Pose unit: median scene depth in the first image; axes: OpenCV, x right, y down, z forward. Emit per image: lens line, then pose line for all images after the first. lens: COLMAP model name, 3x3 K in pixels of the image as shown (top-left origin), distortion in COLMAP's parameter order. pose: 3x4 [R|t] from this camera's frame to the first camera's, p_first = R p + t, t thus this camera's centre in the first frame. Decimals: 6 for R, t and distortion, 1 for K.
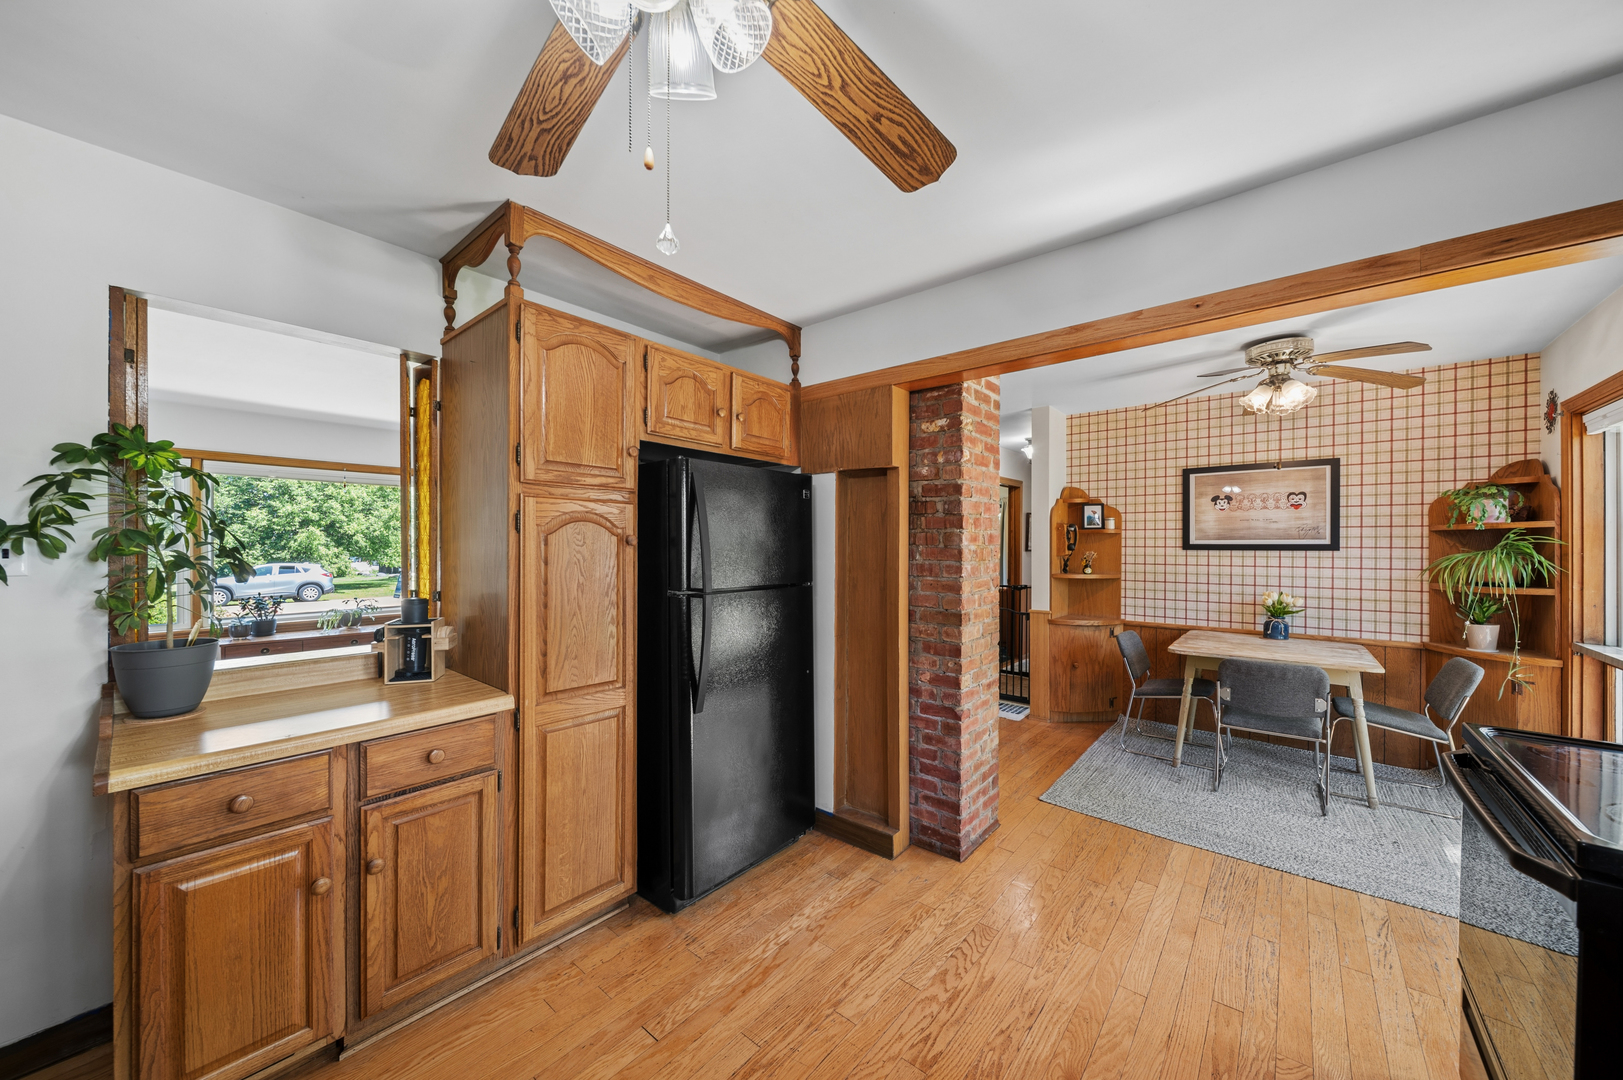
lens RADIAL K [[575.6, 0, 812.0], [0, 575.6, 546.7], [0, 0, 1]] dist [-0.001631, -0.000352]
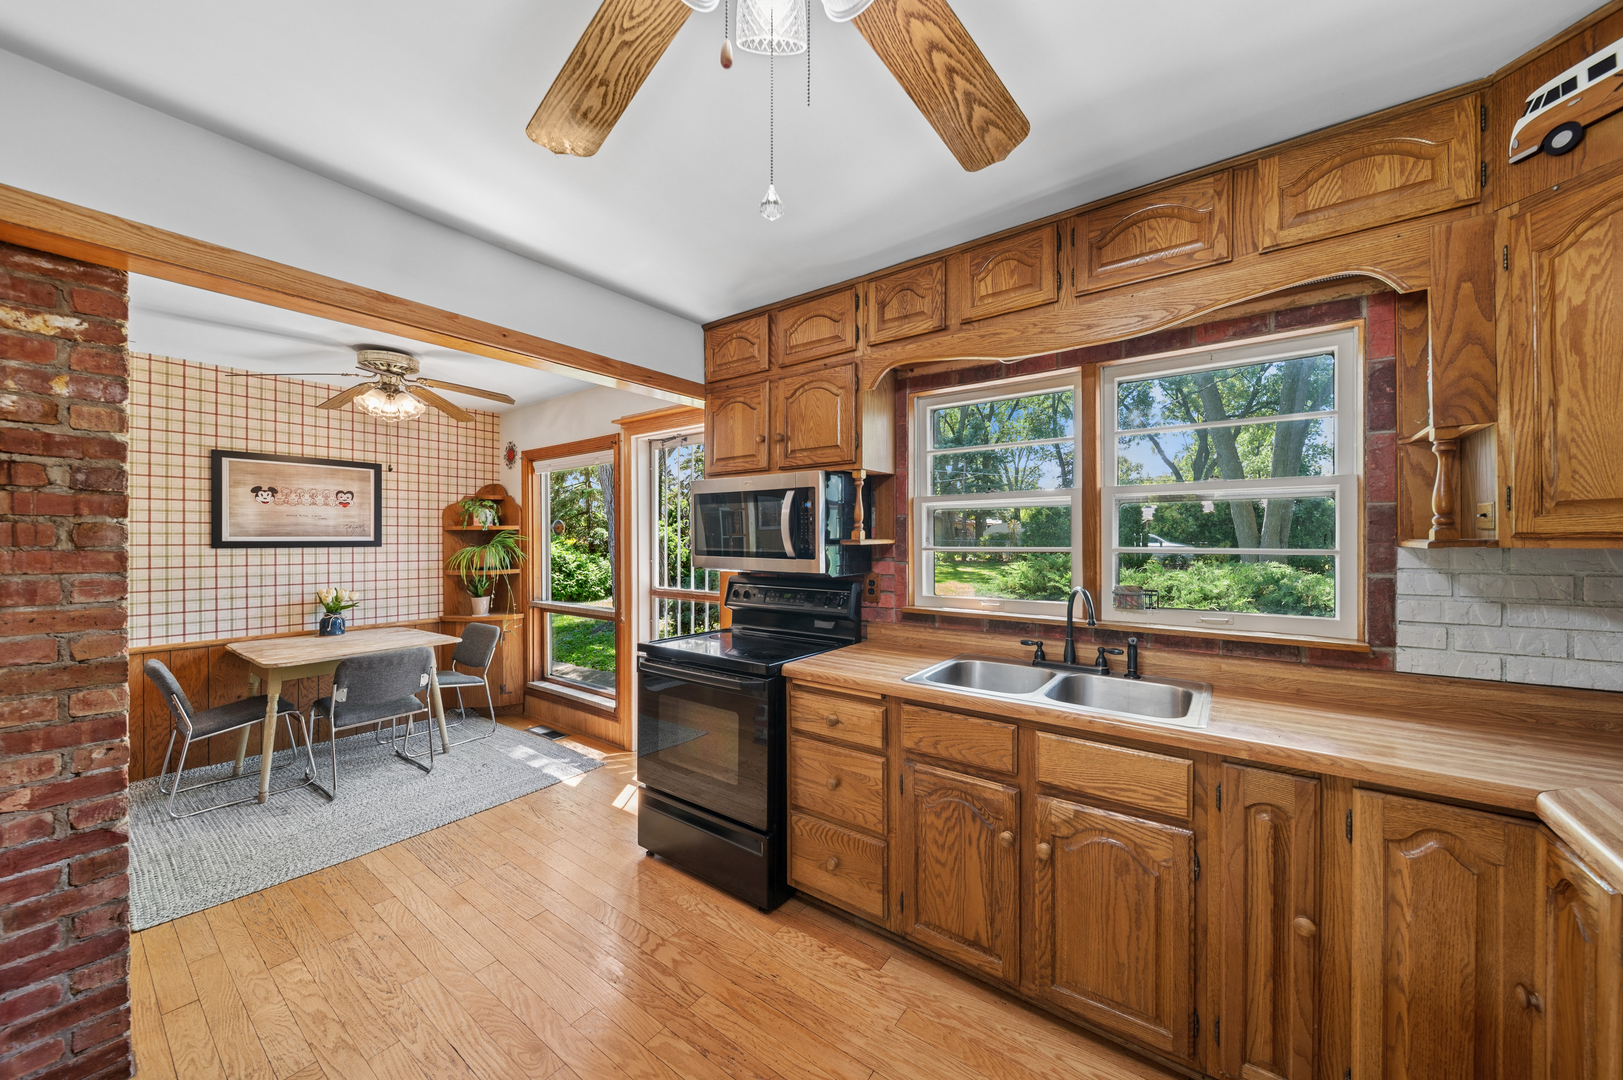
lens RADIAL K [[570.8, 0, 818.6], [0, 570.8, 541.9], [0, 0, 1]] dist [-0.000889, -0.000078]
pose [[-0.059435, -0.005375, 0.998218, -0.238838], [0.005941, 0.999966, 0.005739, -0.003417], [-0.998215, 0.006271, -0.059401, 0.206858]]
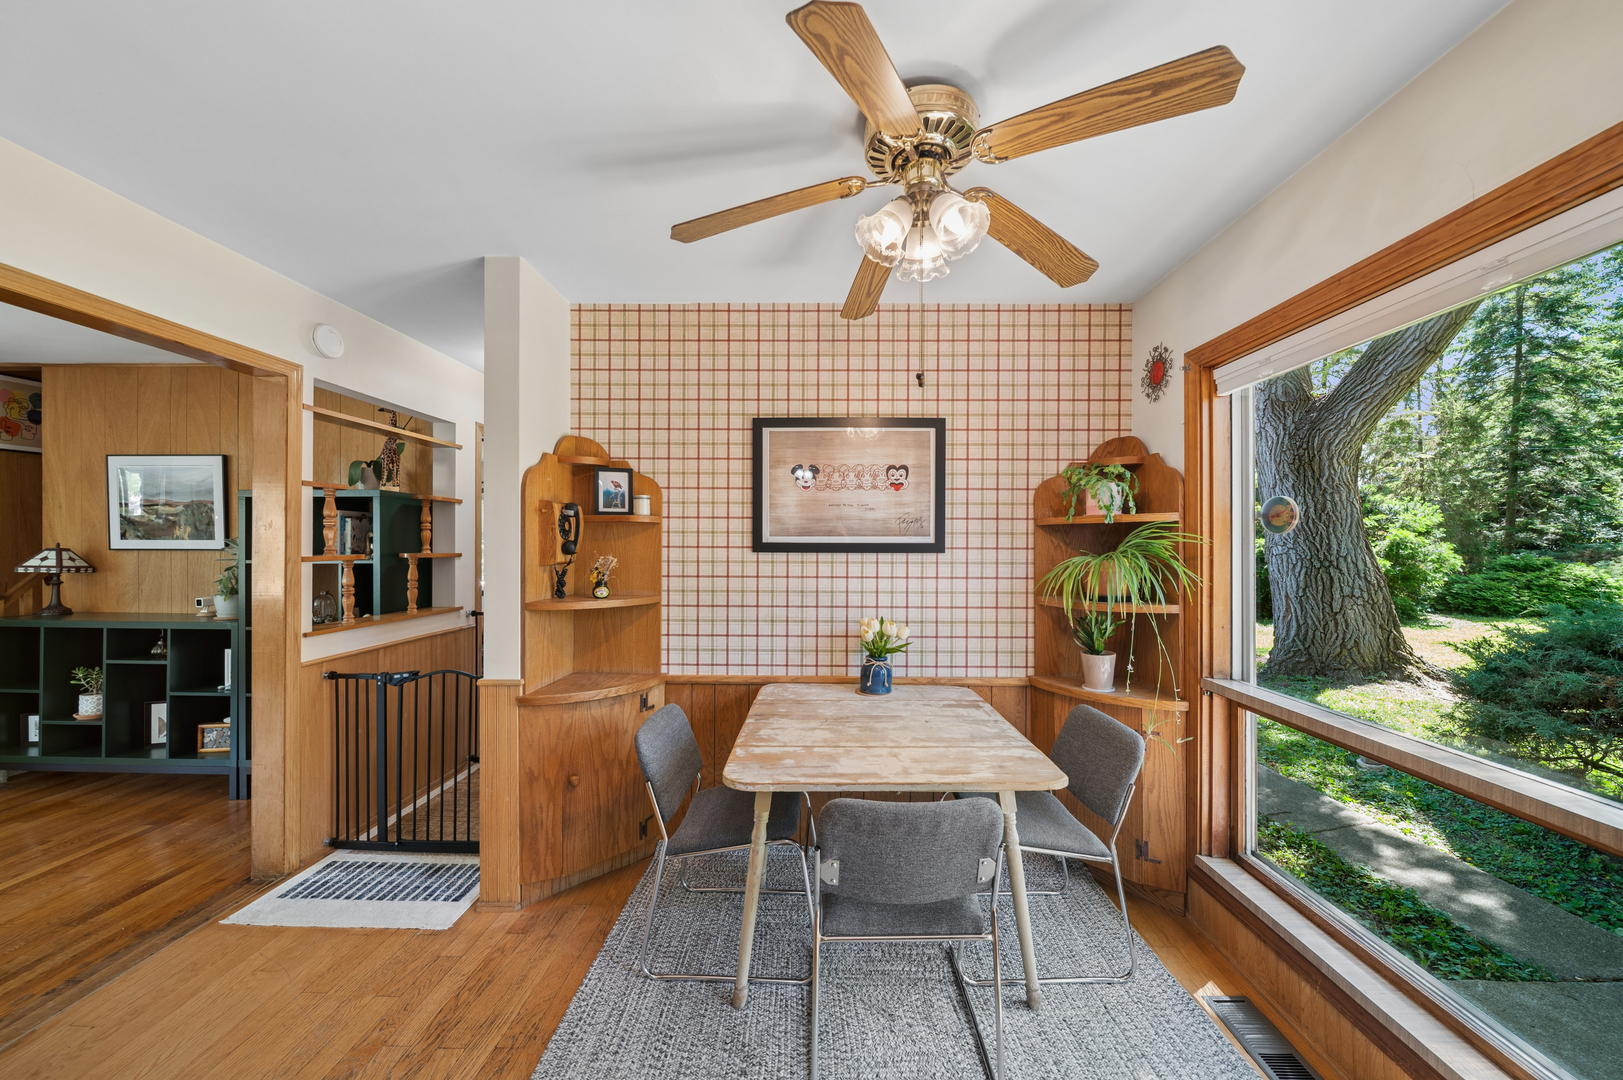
lens RADIAL K [[583.4, 0, 811.5], [0, 583.4, 540.0], [0, 0, 1]] dist [-0.000864, -0.000115]
pose [[0.783858, 0.004898, 0.620921, 0.346514], [-0.000618, 0.999975, -0.007109, -0.003150], [-0.620940, 0.005189, 0.783841, 0.533338]]
